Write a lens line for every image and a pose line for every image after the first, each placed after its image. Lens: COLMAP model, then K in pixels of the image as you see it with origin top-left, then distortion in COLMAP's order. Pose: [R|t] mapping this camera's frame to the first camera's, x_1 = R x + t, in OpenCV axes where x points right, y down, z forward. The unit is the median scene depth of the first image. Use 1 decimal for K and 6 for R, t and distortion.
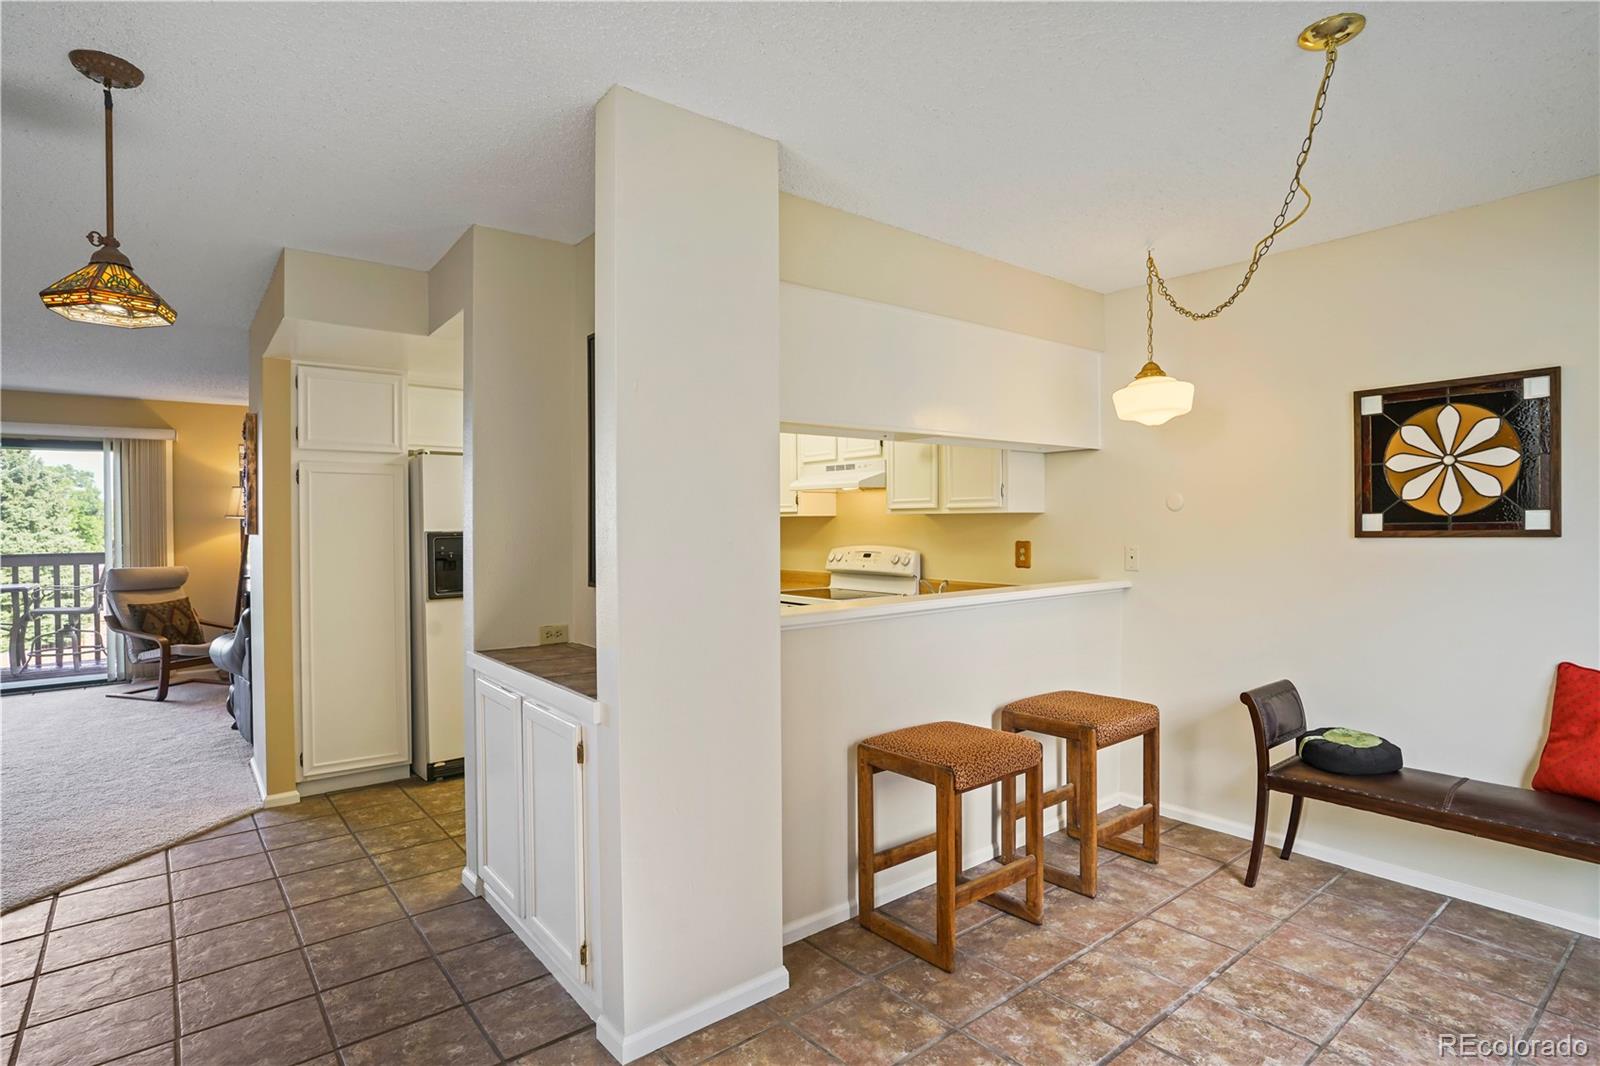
lens RADIAL K [[809.0, 0, 816.3], [0, 809.0, 528.9], [0, 0, 1]] dist [0.002218, 0.002540]
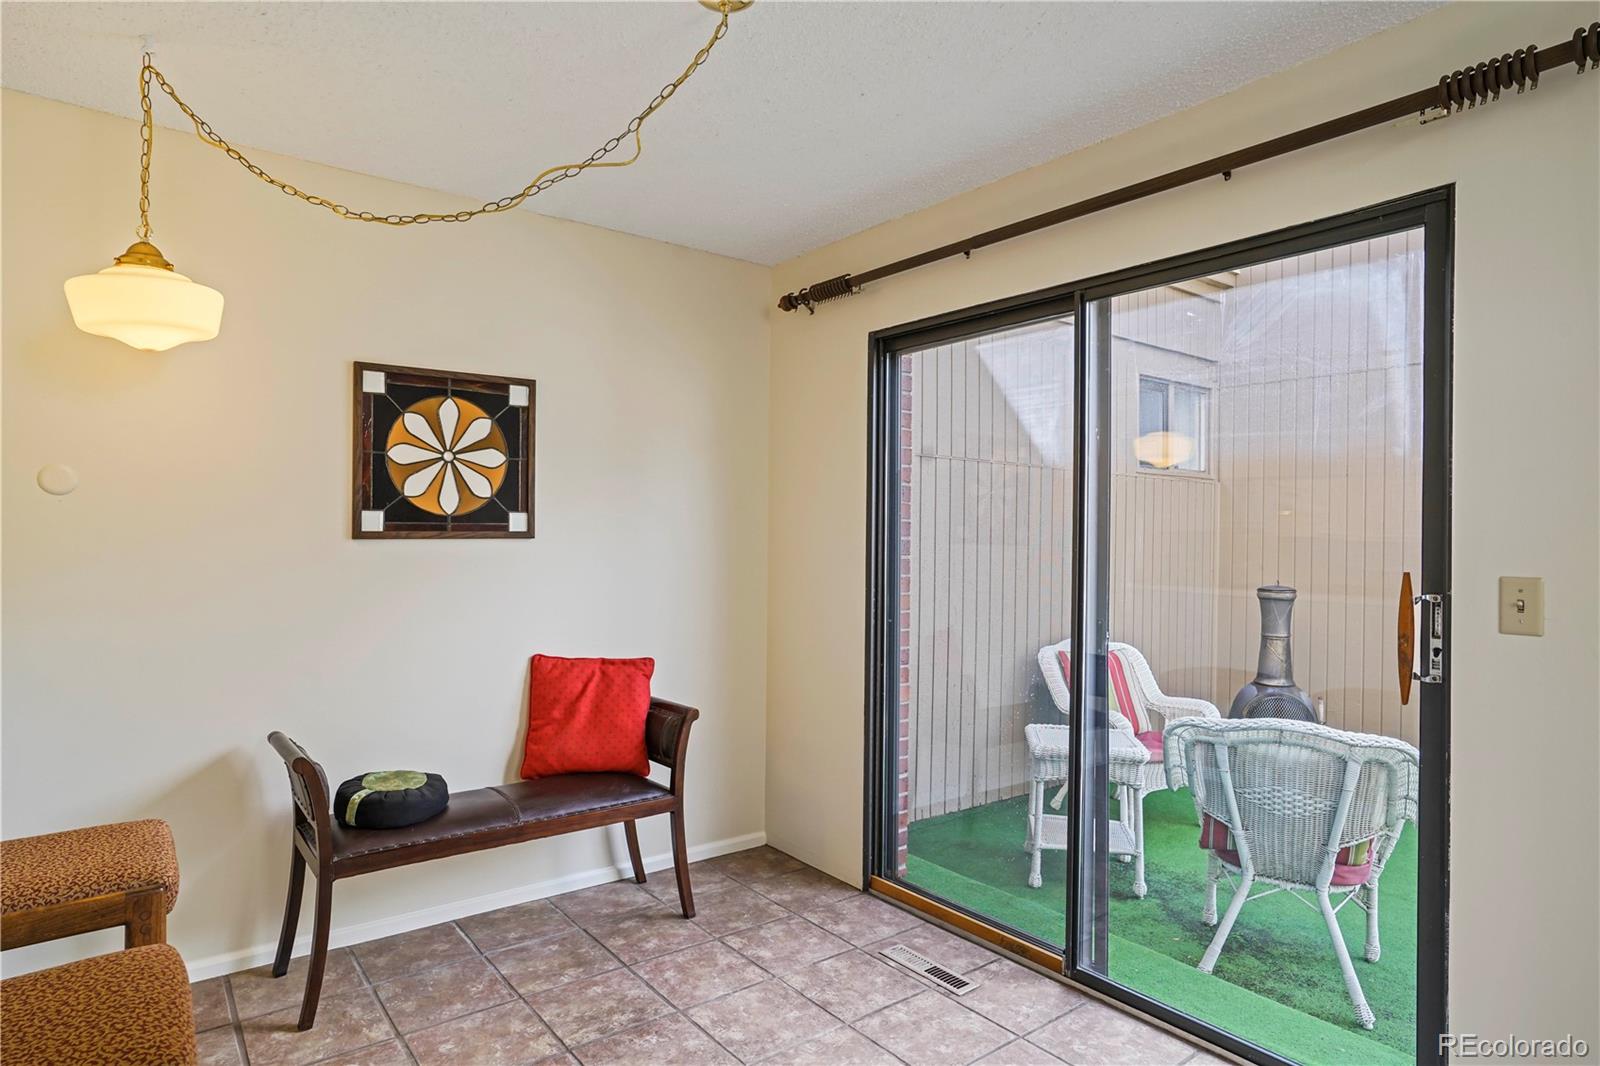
lens RADIAL K [[904.6, 0, 807.2], [0, 904.6, 533.2], [0, 0, 1]] dist [-0.024000, 0.010744]
pose [[0.038440, 0.007455, 0.999233, -0.239333], [-0.008388, 0.999939, -0.007138, 0.007736], [-0.999226, -0.008107, 0.038500, 0.535747]]
